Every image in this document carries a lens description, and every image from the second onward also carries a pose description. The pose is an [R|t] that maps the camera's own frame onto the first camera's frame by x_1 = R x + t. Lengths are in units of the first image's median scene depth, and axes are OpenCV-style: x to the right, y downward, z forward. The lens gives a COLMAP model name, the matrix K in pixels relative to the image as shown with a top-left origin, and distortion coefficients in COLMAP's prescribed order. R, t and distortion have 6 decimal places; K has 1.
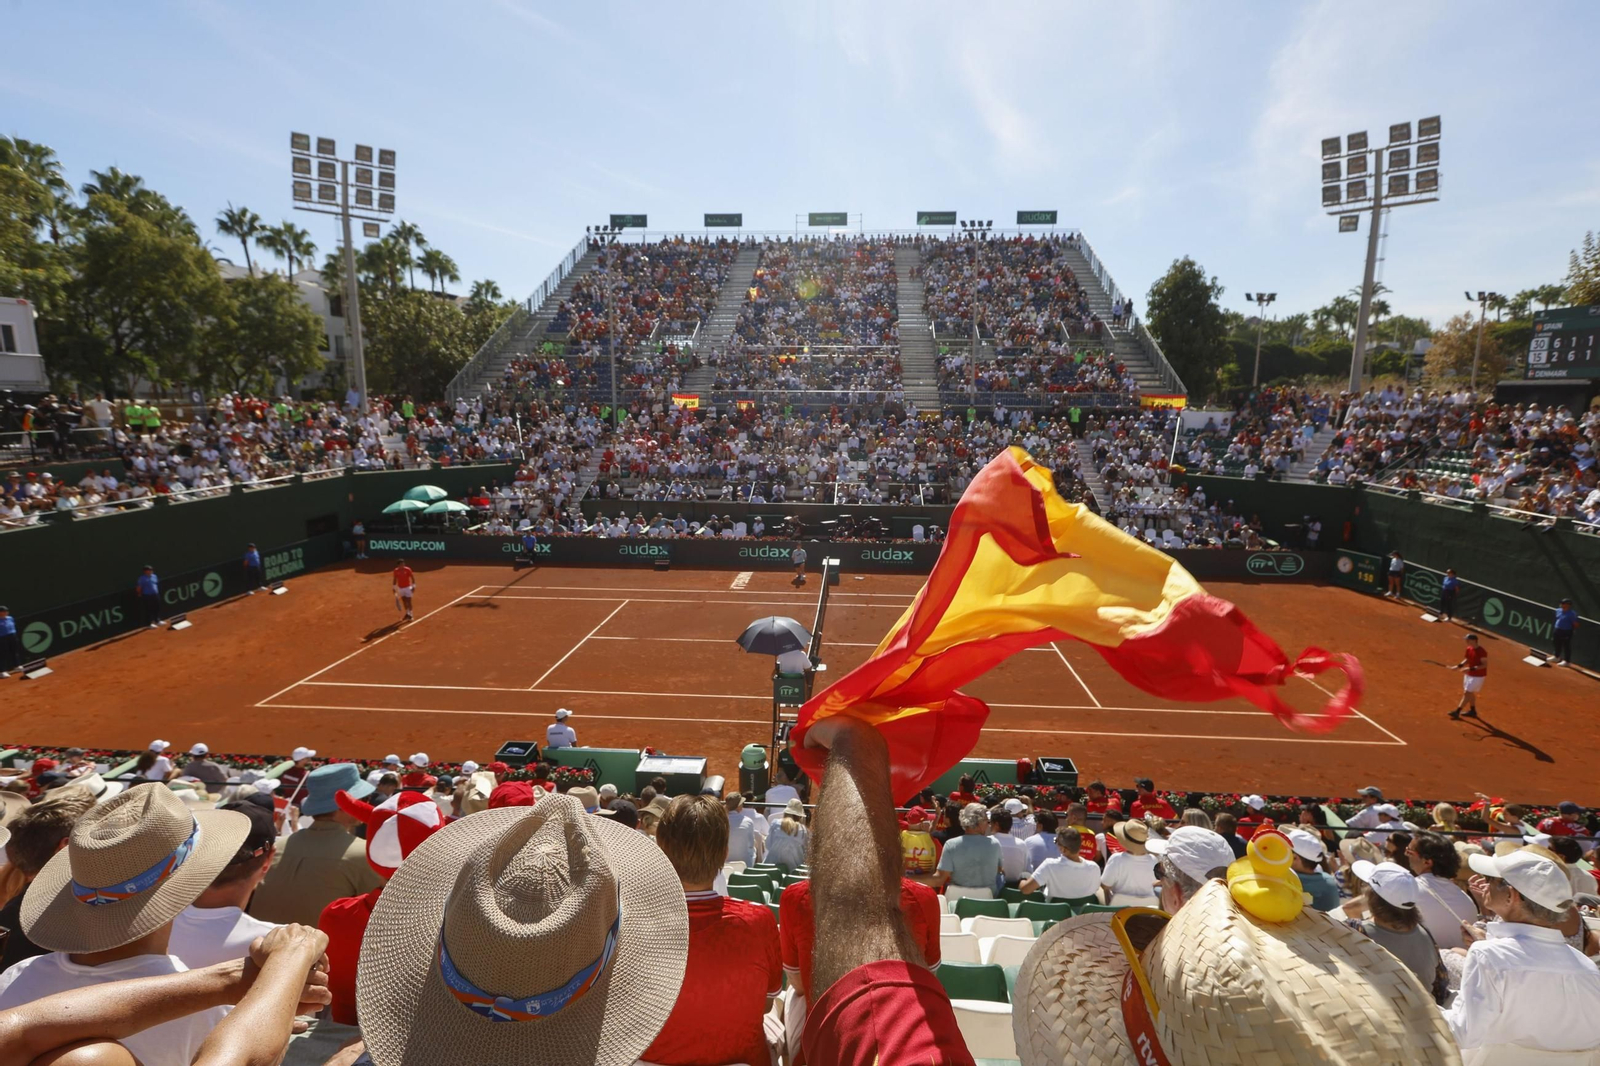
lens RADIAL K [[807.4, 0, 800.0], [0, 807.4, 533.0], [0, 0, 1]] dist [-0.001295, 0.000473]
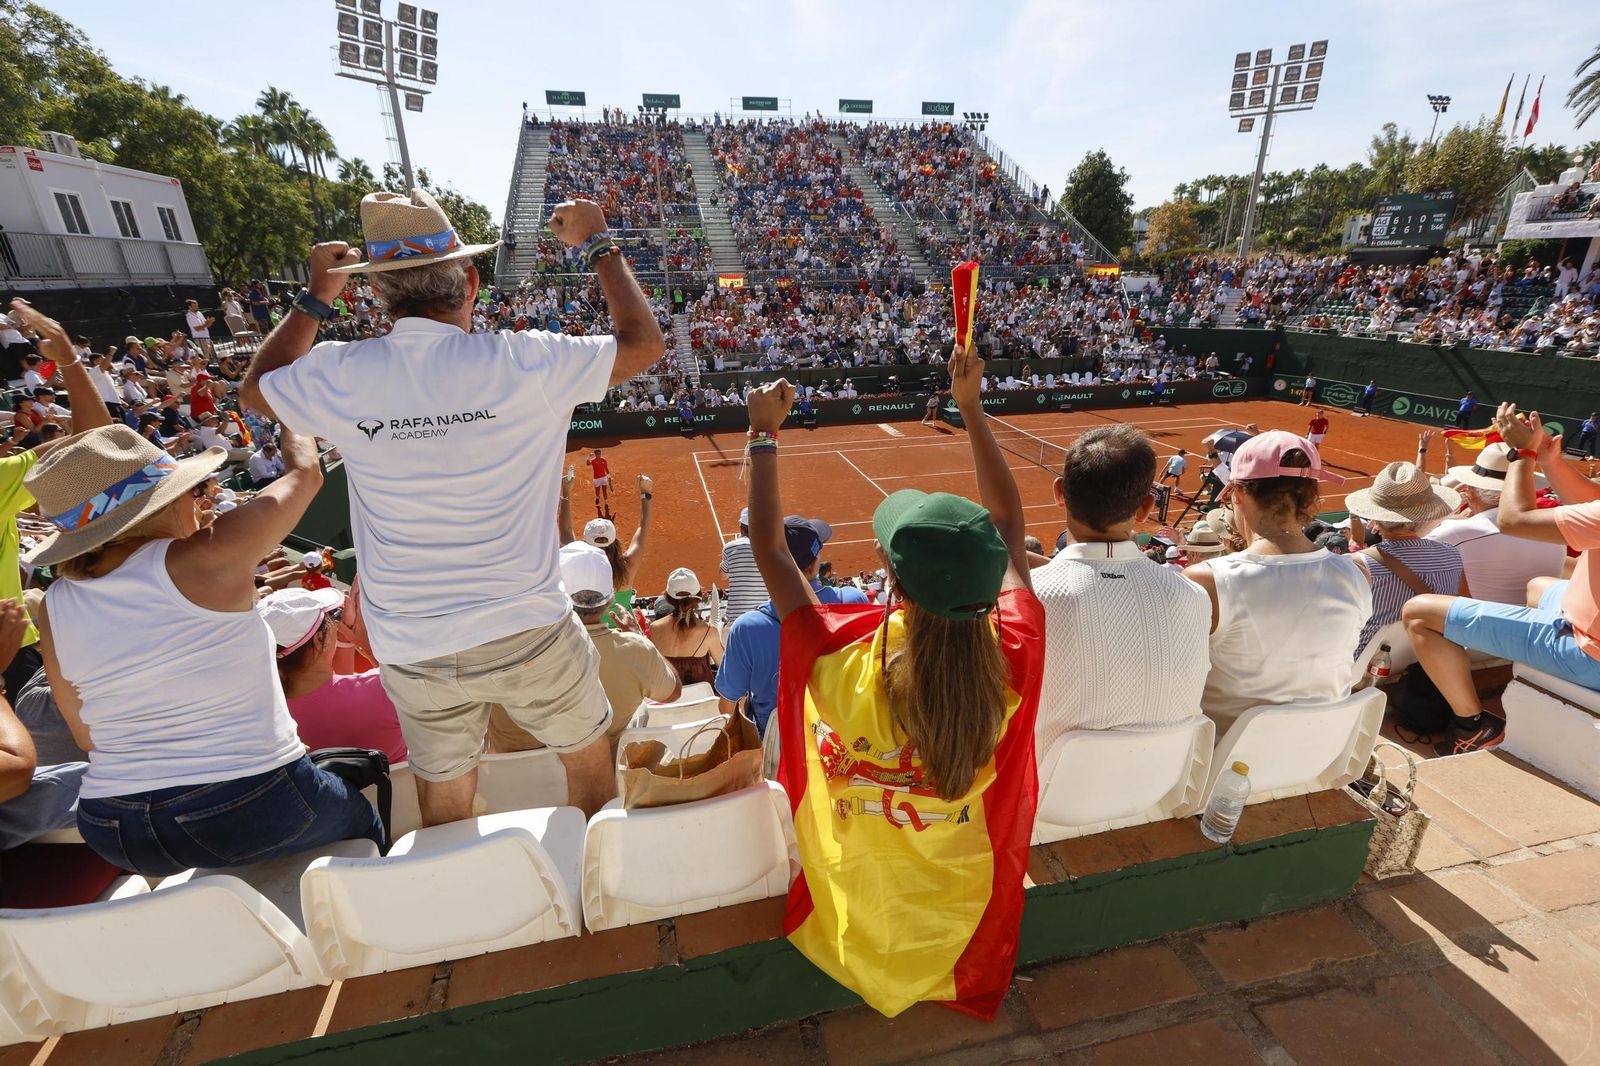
lens RADIAL K [[695.2, 0, 800.0], [0, 695.2, 533.0], [0, 0, 1]] dist [-0.000827, -0.000106]
pose [[0.960458, -0.118896, 0.251761, -0.389190], [0.070408, 0.978565, 0.193528, -0.001981], [-0.269374, -0.168149, 0.948242, 0.006491]]
